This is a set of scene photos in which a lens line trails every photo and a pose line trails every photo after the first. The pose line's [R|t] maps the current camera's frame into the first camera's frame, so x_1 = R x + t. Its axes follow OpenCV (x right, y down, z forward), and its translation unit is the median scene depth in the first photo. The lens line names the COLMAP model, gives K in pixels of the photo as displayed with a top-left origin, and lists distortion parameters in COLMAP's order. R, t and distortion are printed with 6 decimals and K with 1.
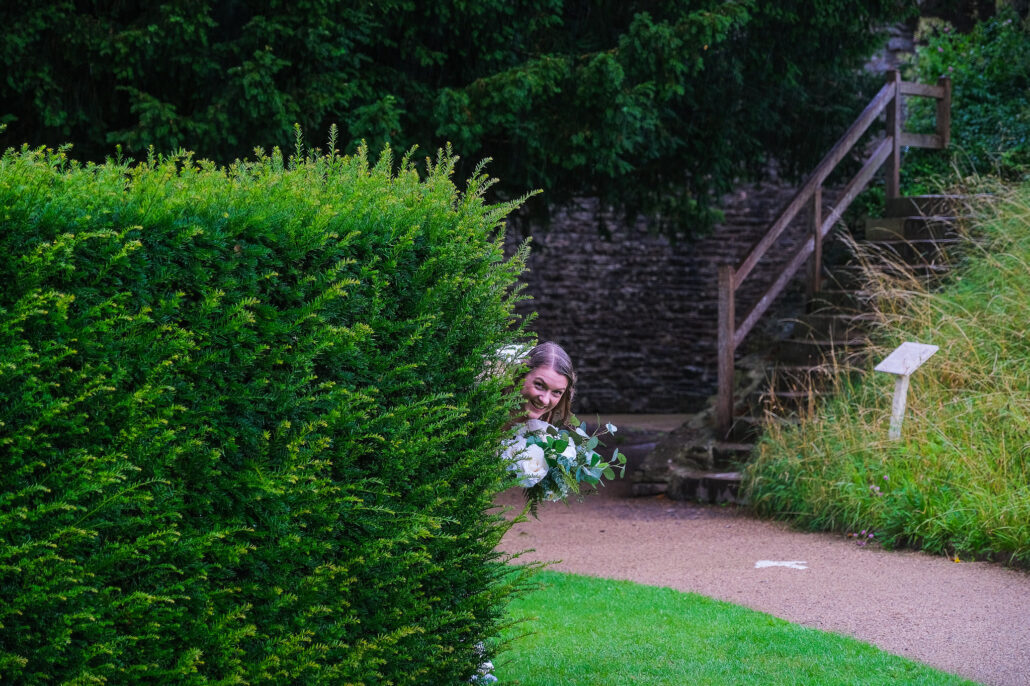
lens RADIAL K [[2471.1, 0, 512.7], [0, 2471.1, 348.5], [0, 0, 1]] dist [0.037114, 1.257759]
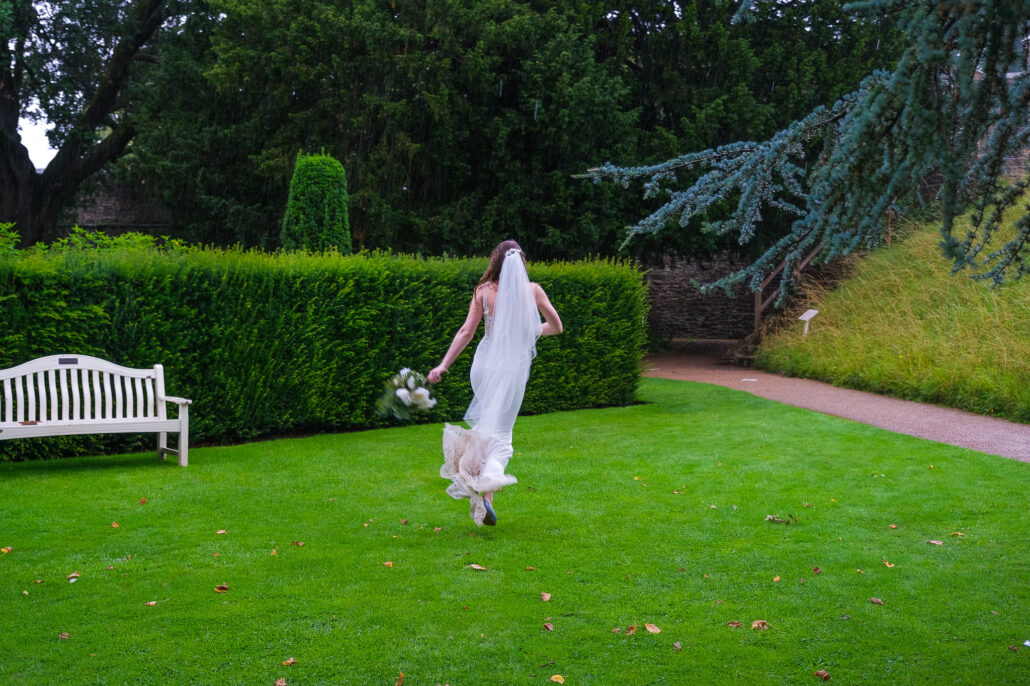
lens RADIAL K [[1378.4, 0, 515.0], [0, 1378.4, 343.0], [0, 0, 1]] dist [0.022636, 0.064182]
pose [[0.986242, 0.017522, -0.164377, 0.171851], [-0.013604, 0.999597, 0.024927, 0.002098], [0.164747, -0.022347, 0.986083, -1.295553]]
